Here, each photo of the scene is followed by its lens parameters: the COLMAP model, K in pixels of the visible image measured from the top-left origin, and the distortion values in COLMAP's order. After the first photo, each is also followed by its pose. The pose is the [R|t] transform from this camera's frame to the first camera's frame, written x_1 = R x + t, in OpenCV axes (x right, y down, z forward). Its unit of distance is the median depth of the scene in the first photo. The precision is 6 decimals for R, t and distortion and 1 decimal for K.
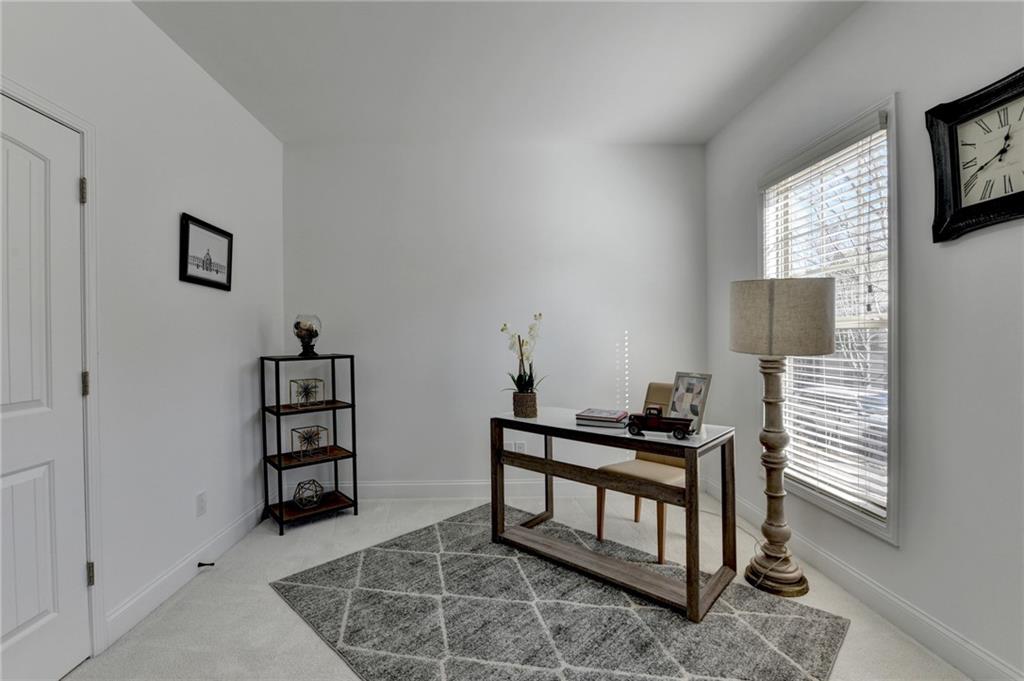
lens RADIAL K [[411.2, 0, 501.7], [0, 411.2, 343.6], [0, 0, 1]] dist [-0.017293, -0.000681]
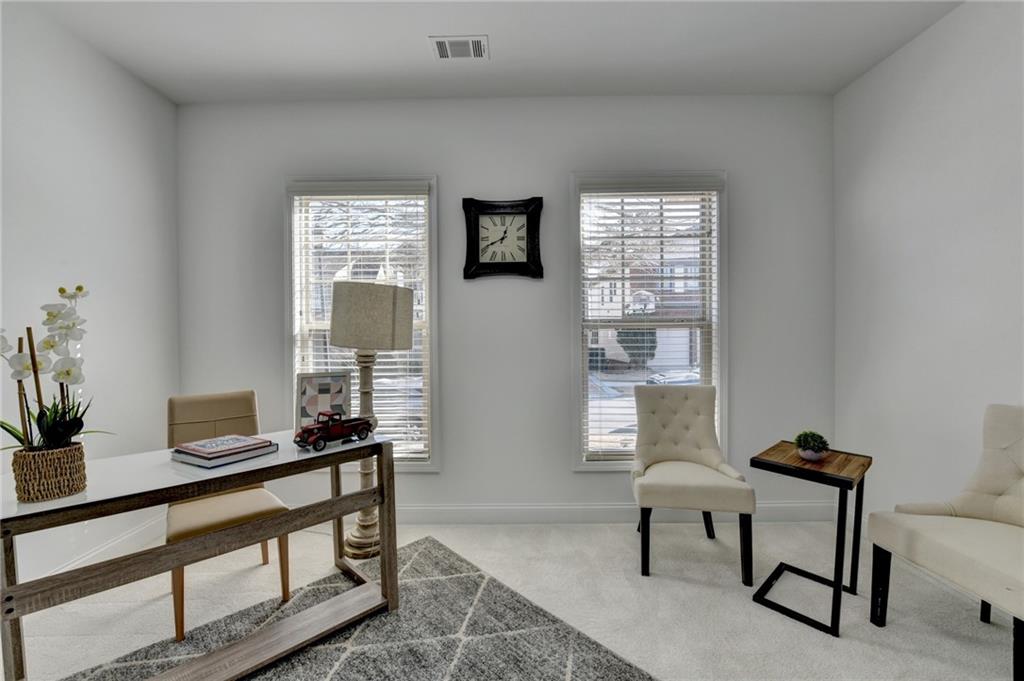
lens RADIAL K [[386.0, 0, 512.0], [0, 386.0, 340.5], [0, 0, 1]] dist [-0.014890, -0.000201]
pose [[0.111667, -0.006745, 0.993723, -0.420033], [0.015647, 0.999865, 0.005028, 0.000596], [-0.993622, 0.014987, 0.111757, 0.532827]]
